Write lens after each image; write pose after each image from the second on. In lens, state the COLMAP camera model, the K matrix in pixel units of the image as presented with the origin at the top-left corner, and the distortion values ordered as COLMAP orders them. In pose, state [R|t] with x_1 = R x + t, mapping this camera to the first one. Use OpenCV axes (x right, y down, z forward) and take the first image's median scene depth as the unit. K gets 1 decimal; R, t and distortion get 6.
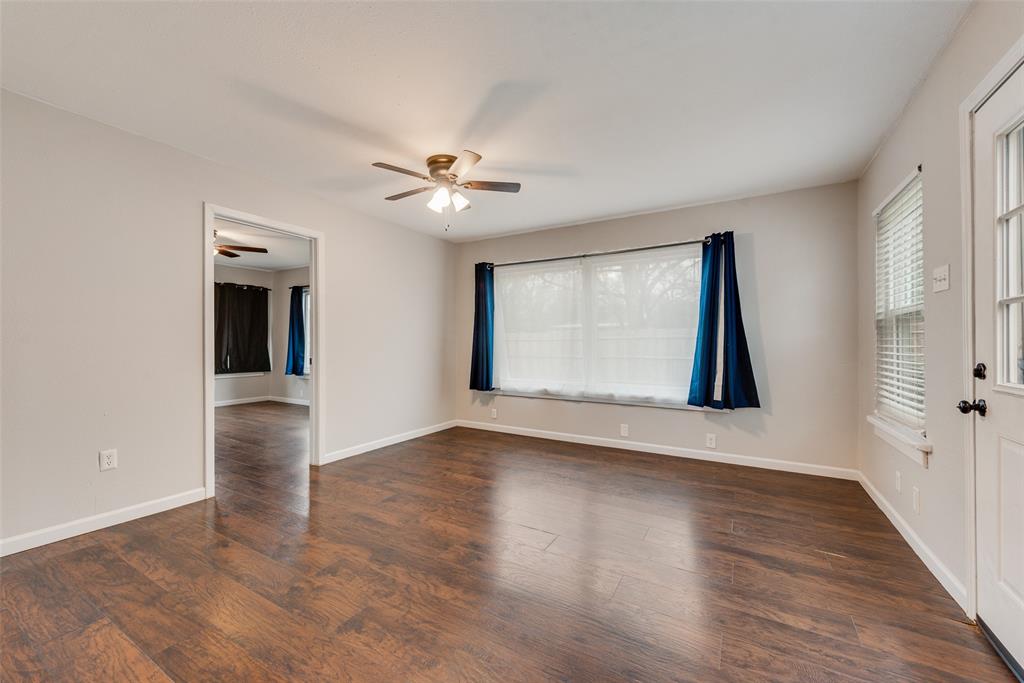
lens RADIAL K [[400.2, 0, 512.0], [0, 400.2, 341.4], [0, 0, 1]] dist [0.008516, -0.002102]
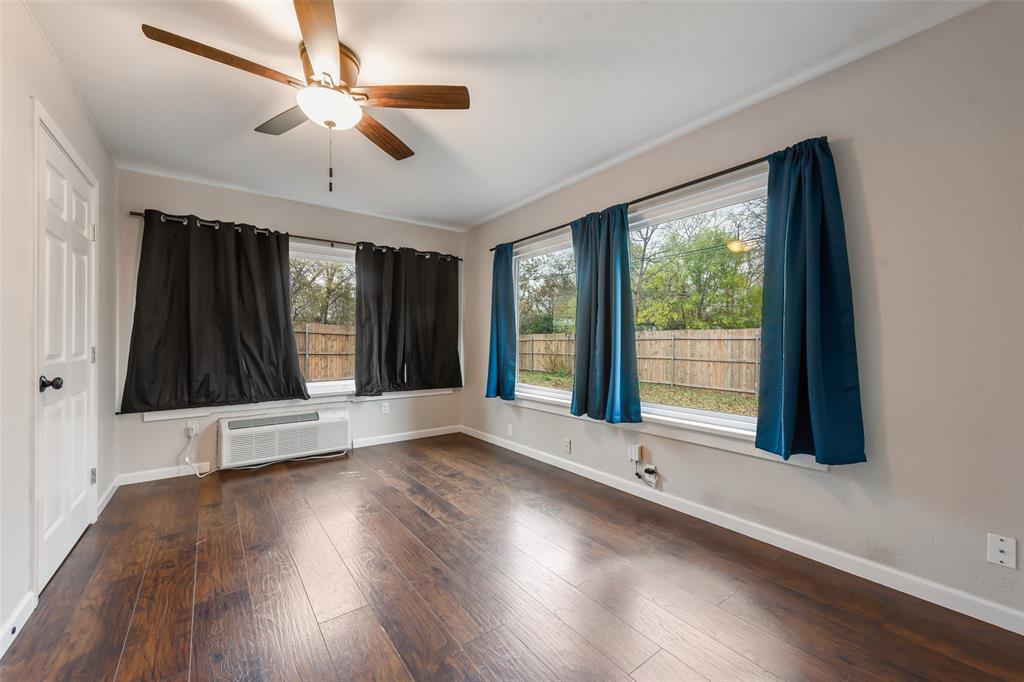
lens RADIAL K [[400.2, 0, 508.5], [0, 400.2, 345.3], [0, 0, 1]] dist [0.008516, -0.002102]
pose [[0.920644, -0.001238, -0.390402, -0.300395], [0.003783, 0.999976, 0.005750, 0.003791], [0.390385, -0.006771, 0.920627, 0.466589]]
